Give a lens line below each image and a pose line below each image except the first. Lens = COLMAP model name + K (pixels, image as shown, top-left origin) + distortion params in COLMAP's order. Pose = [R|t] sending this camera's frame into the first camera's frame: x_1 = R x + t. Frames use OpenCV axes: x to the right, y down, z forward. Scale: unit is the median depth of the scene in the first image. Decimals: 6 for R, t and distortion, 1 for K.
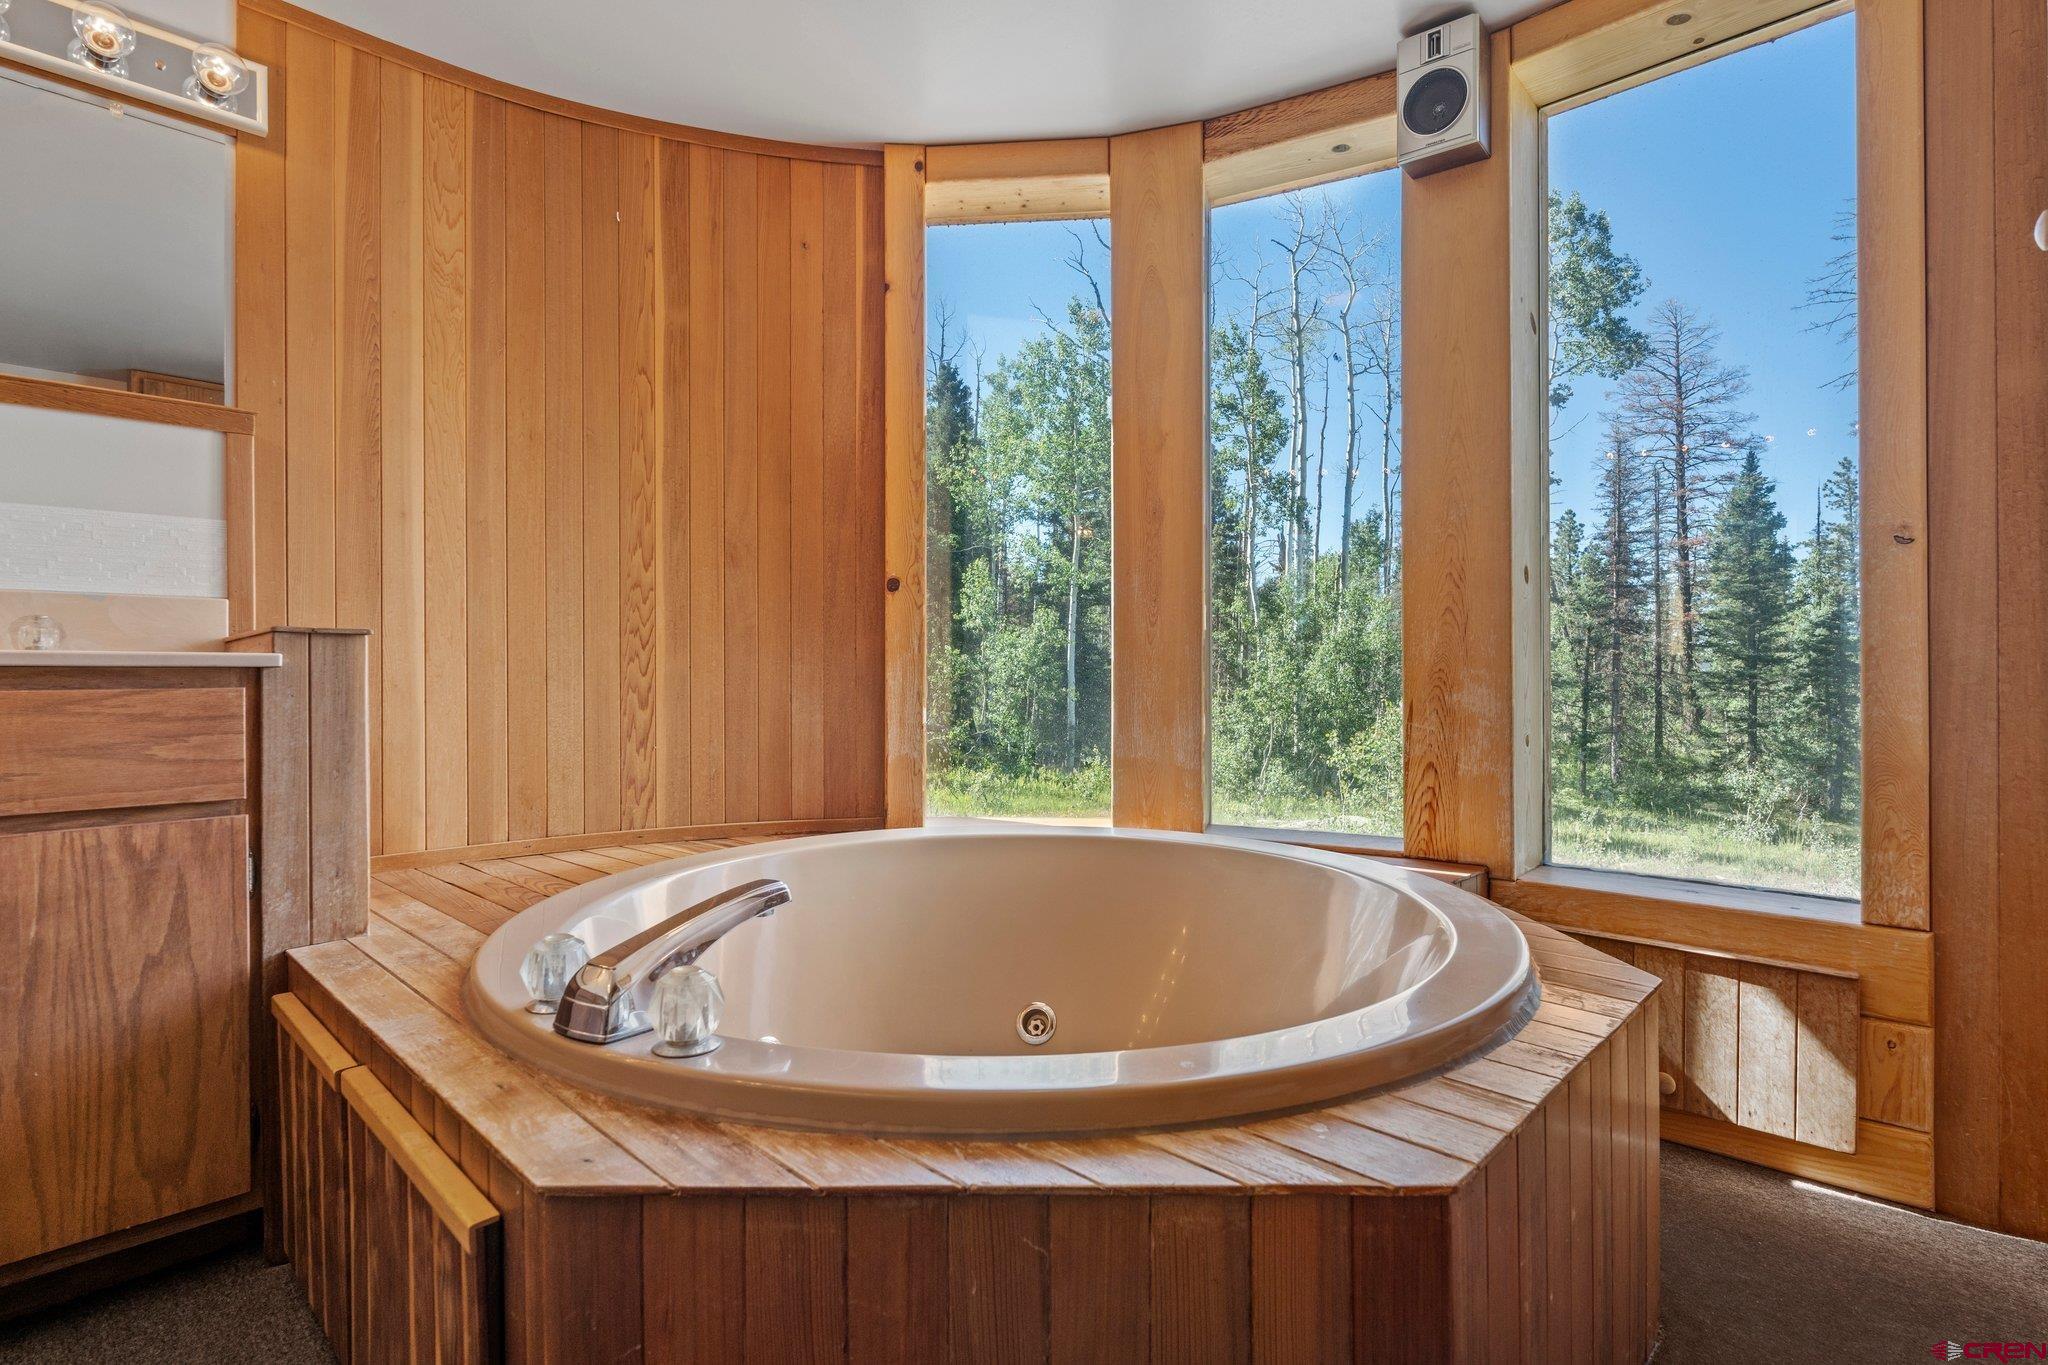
lens RADIAL K [[1010.3, 0, 1024.0], [0, 1010.3, 682.5], [0, 0, 1]] dist [-0.019153, 0.000180]
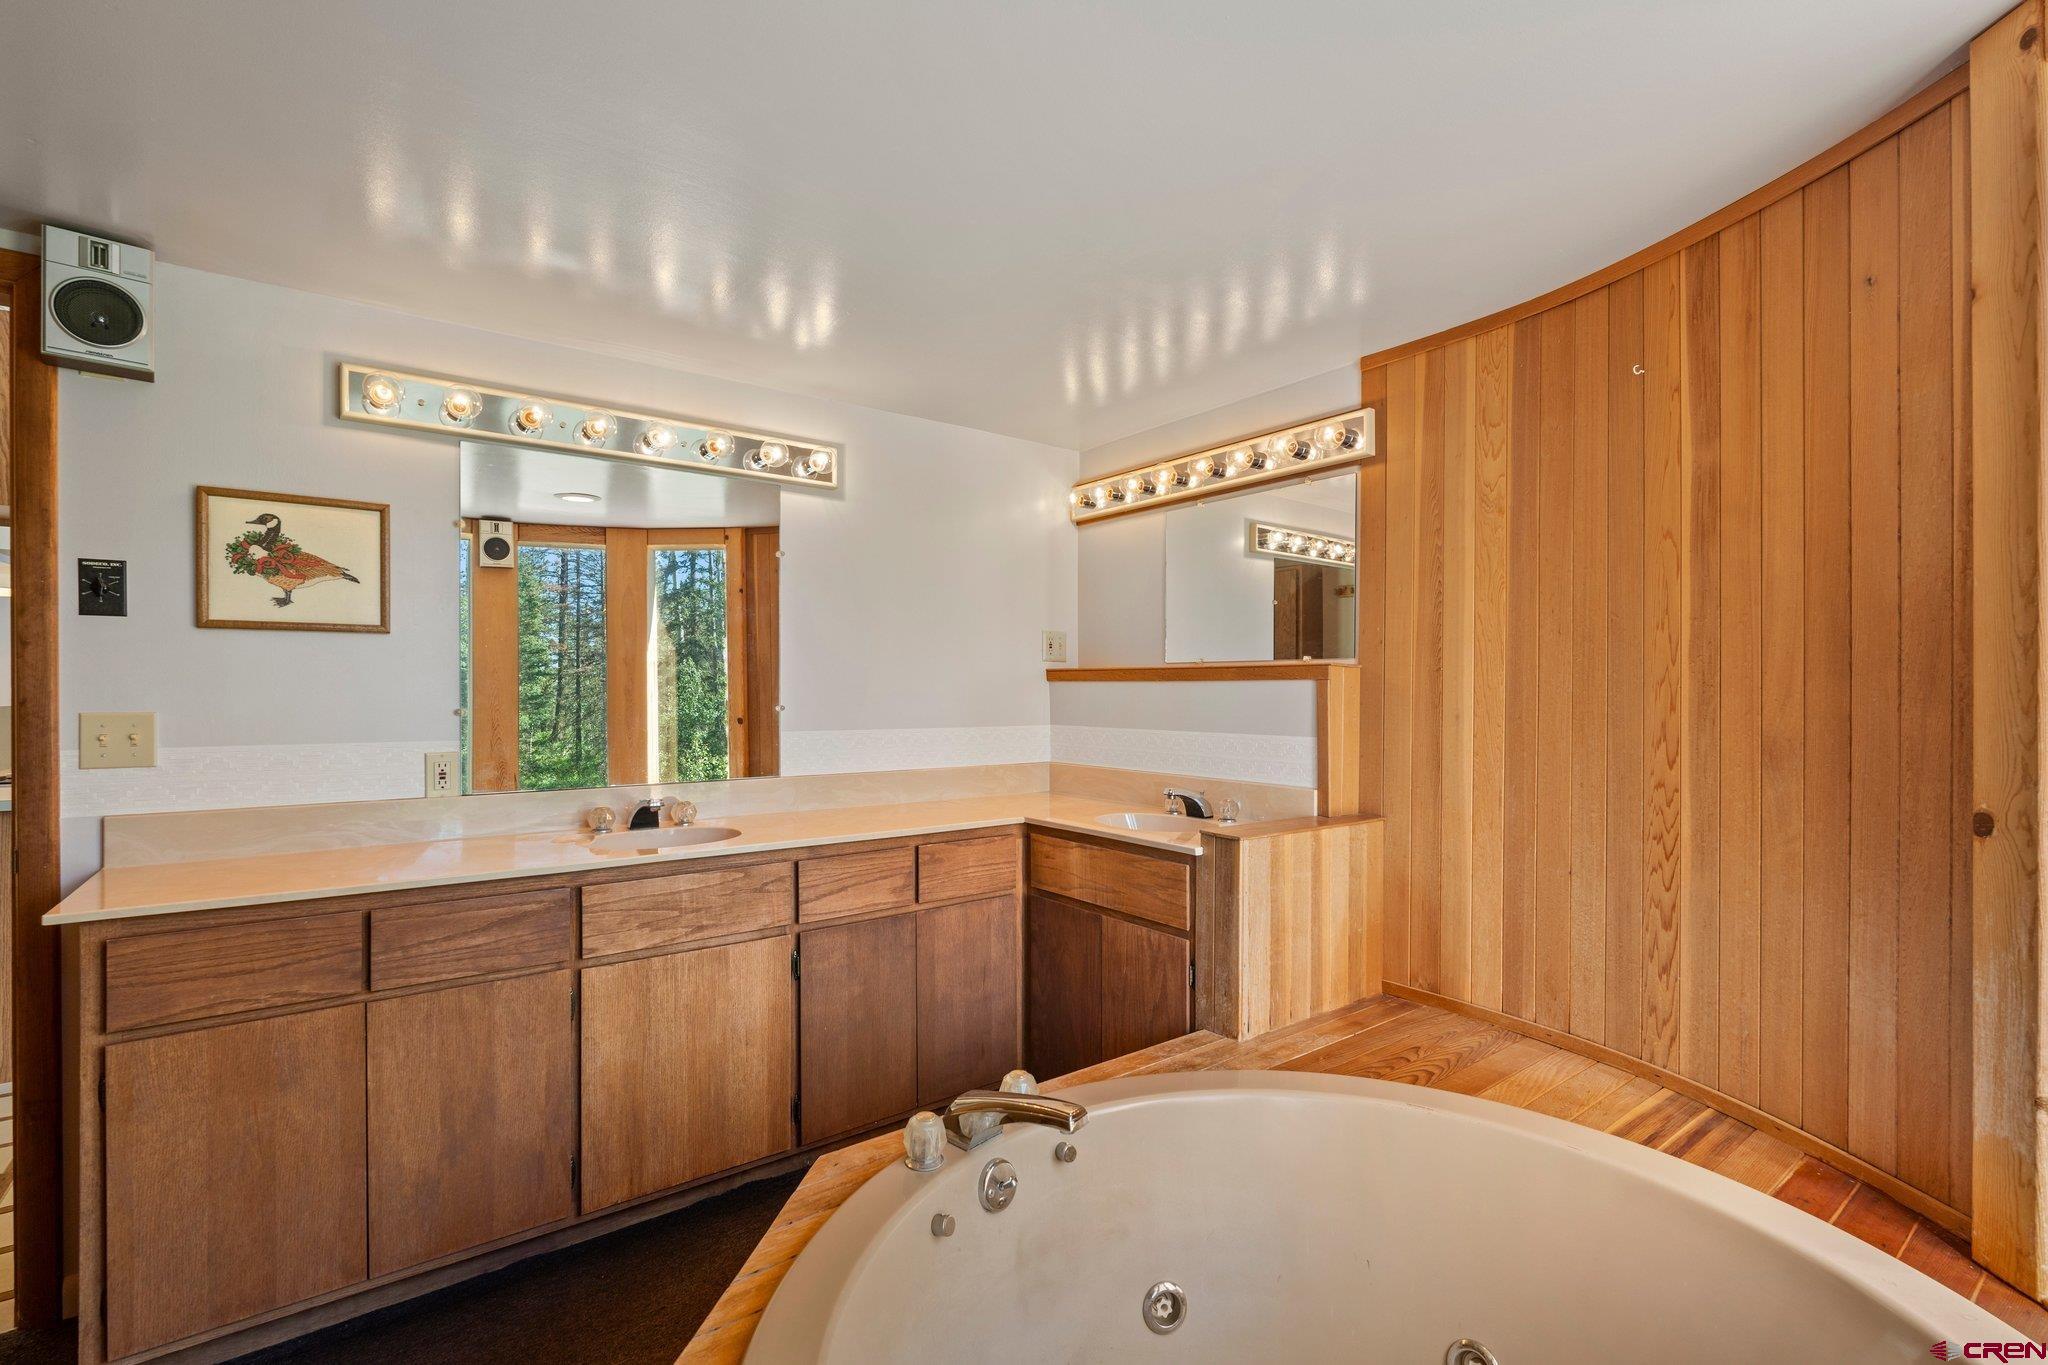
lens RADIAL K [[911.8, 0, 1024.0], [0, 911.8, 682.5], [0, 0, 1]] dist [-0.001936, -0.000324]
pose [[-0.168618, -0.000229, -0.985681, 0.478323], [-0.001386, 0.999999, 0.000004, -0.183131], [0.985681, 0.001367, -0.168618, 0.589669]]
